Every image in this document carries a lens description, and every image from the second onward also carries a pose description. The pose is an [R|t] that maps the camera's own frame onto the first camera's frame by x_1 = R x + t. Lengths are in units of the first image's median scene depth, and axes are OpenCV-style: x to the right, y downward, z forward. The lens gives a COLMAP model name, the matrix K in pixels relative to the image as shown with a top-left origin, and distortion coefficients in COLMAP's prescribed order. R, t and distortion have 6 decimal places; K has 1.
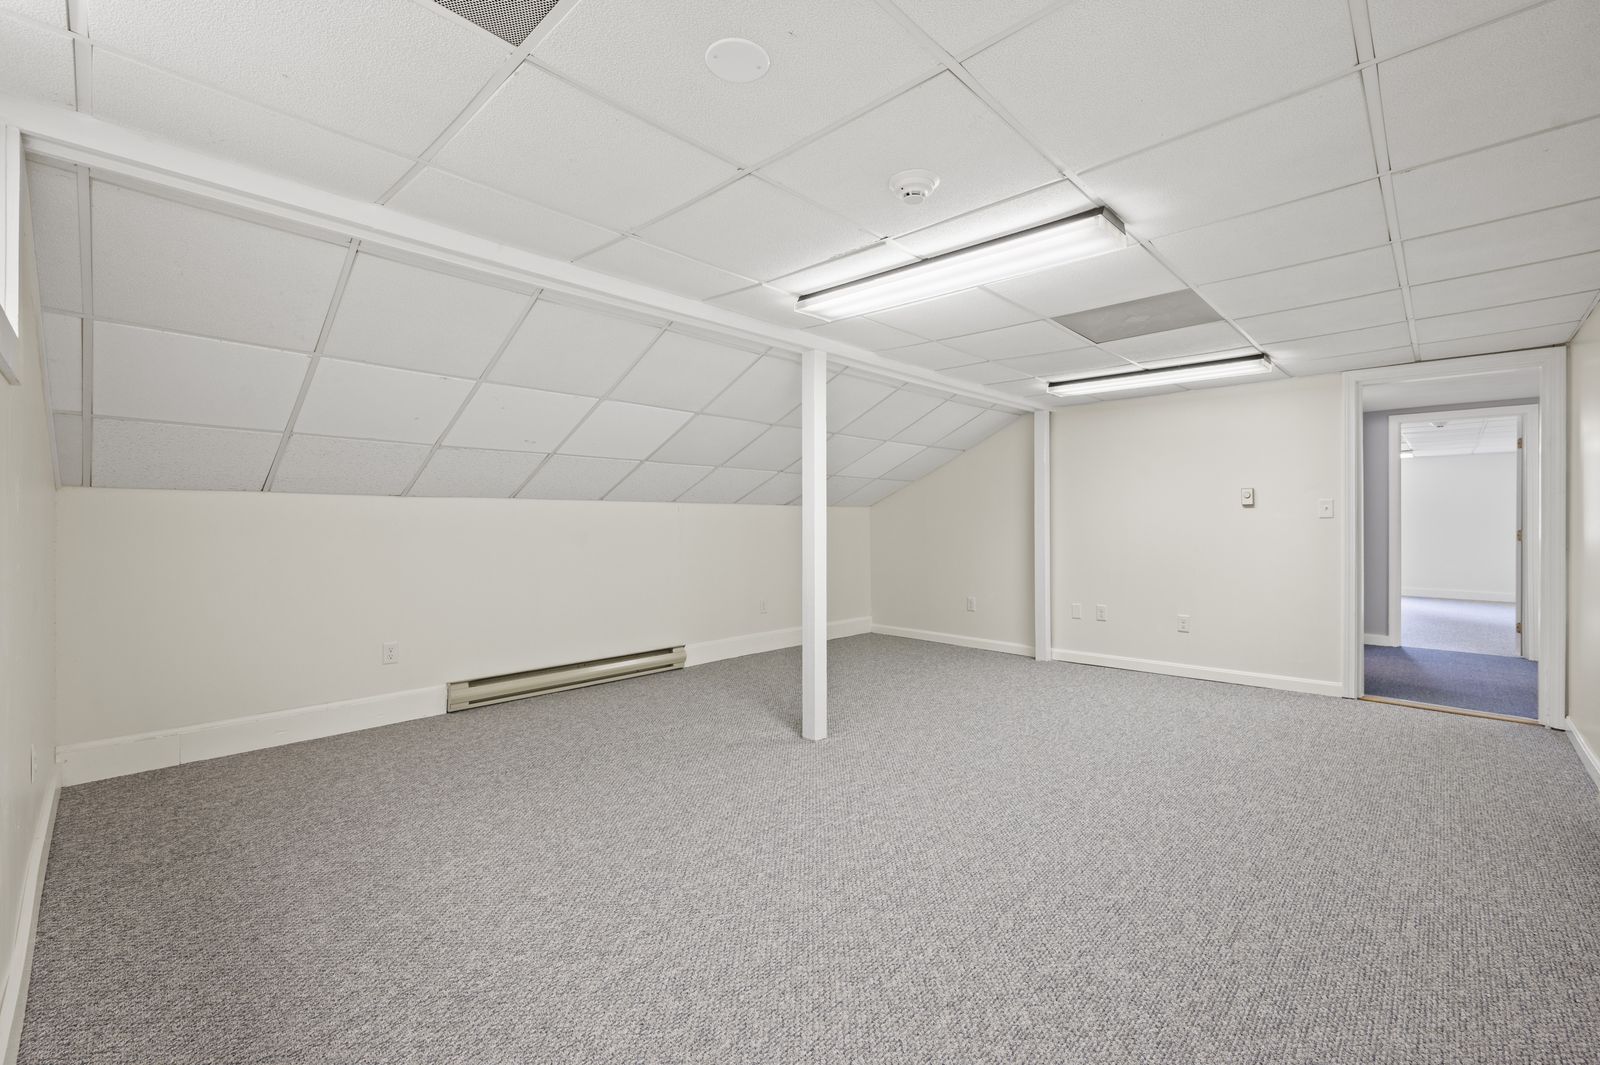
lens RADIAL K [[678.0, 0, 810.6], [0, 678.0, 525.2], [0, 0, 1]] dist [0.002006, -0.000361]
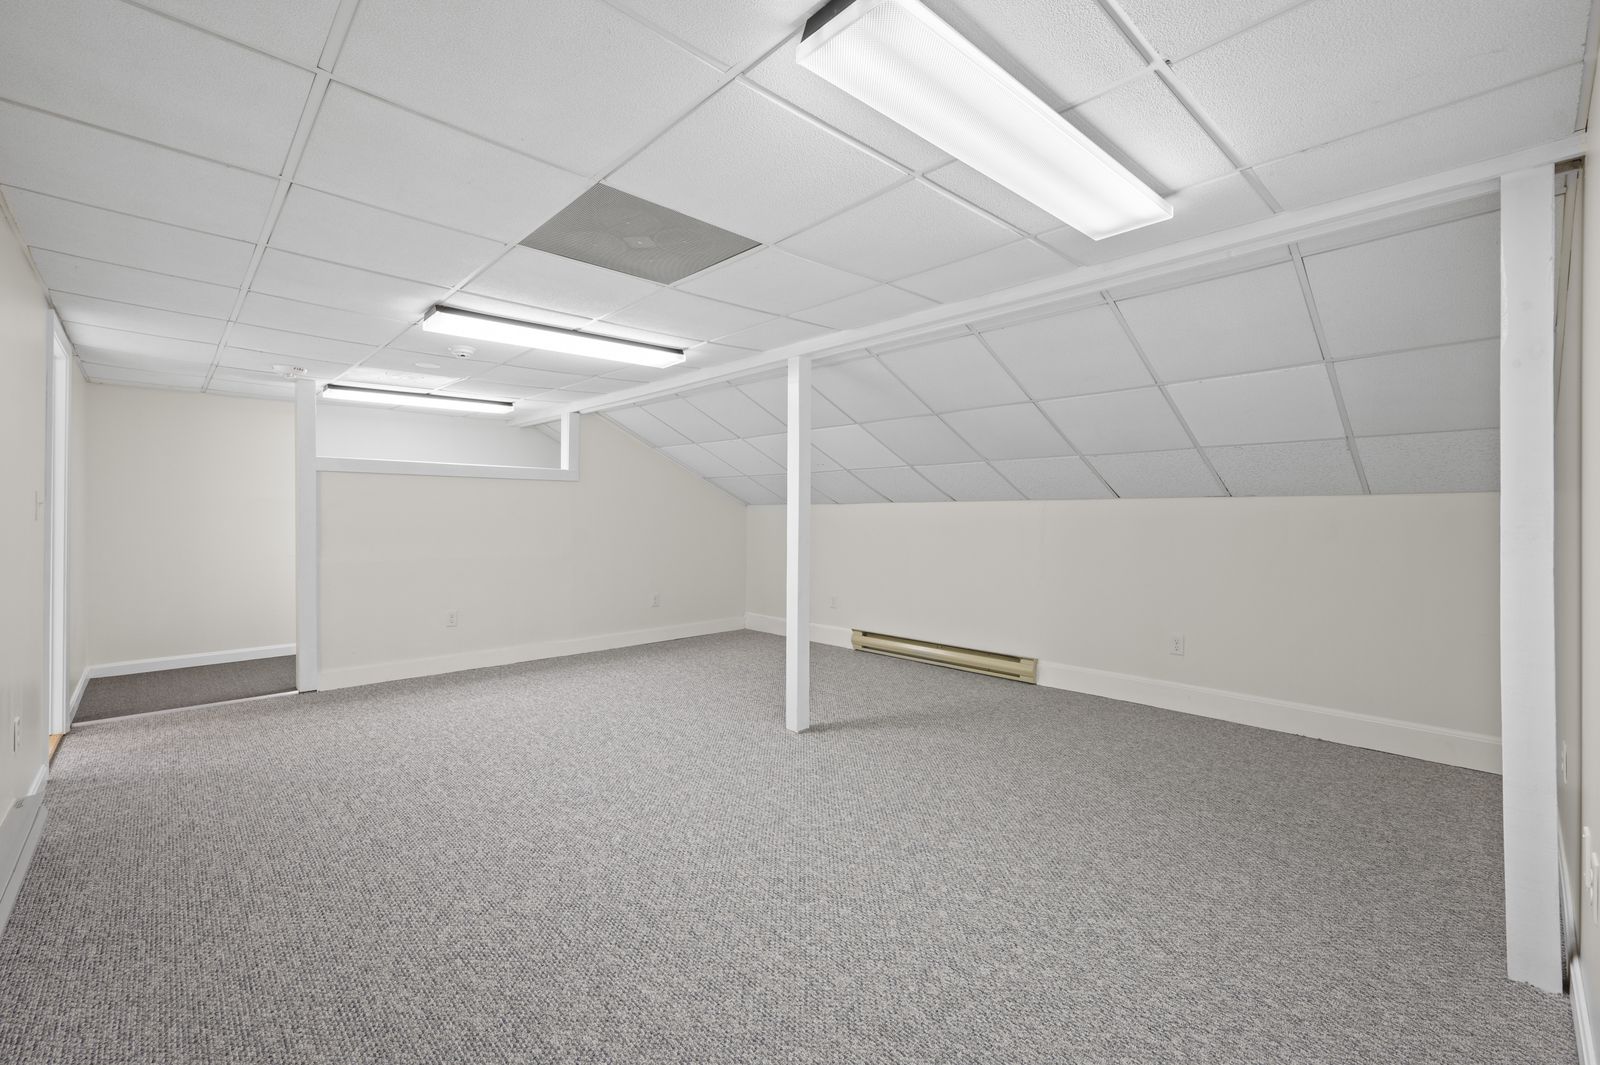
lens RADIAL K [[678.0, 0, 797.9], [0, 678.0, 519.8], [0, 0, 1]] dist [0.002006, -0.000361]
pose [[-0.066103, 0.001867, -0.997811, 1.201090], [-0.007818, 0.999967, 0.002388, -0.011859], [0.997782, 0.007958, -0.066086, 1.226468]]
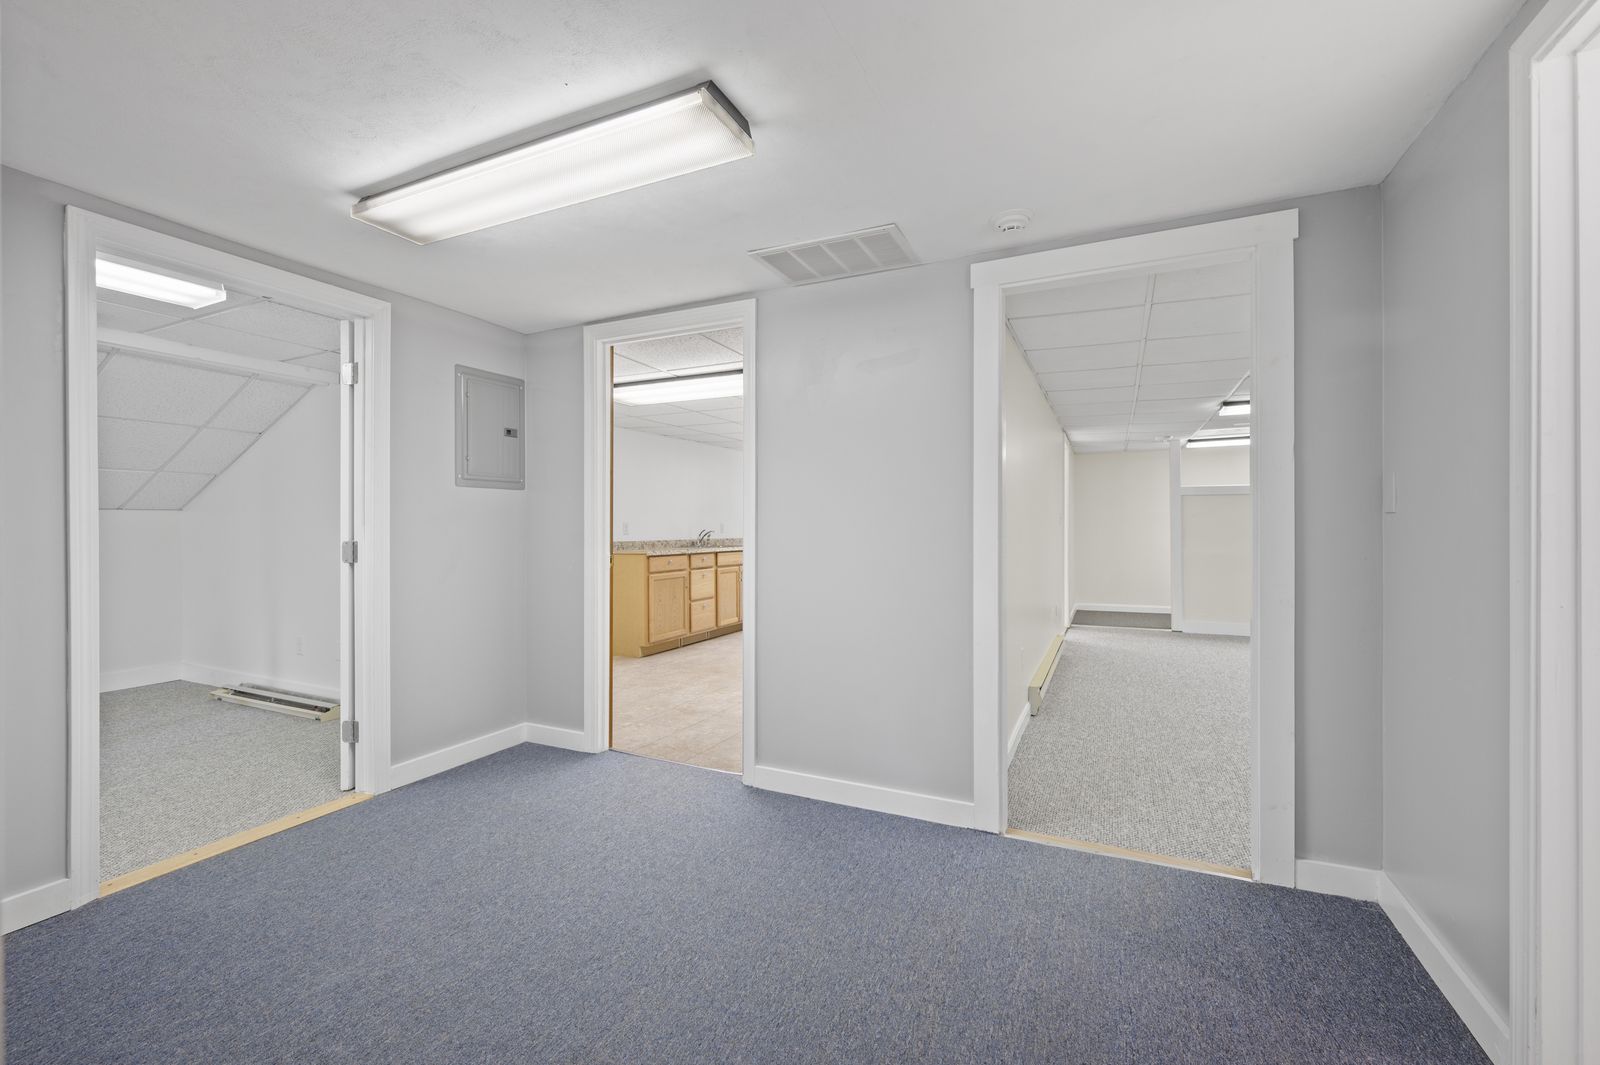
lens RADIAL K [[678.0, 0, 802.5], [0, 678.0, 531.6], [0, 0, 1]] dist [0.002006, -0.000361]
pose [[-0.949462, 0.009571, -0.313735, 1.777772], [0.006652, 0.999924, 0.010376, -0.010665], [0.313811, 0.007764, -0.949454, 1.892984]]
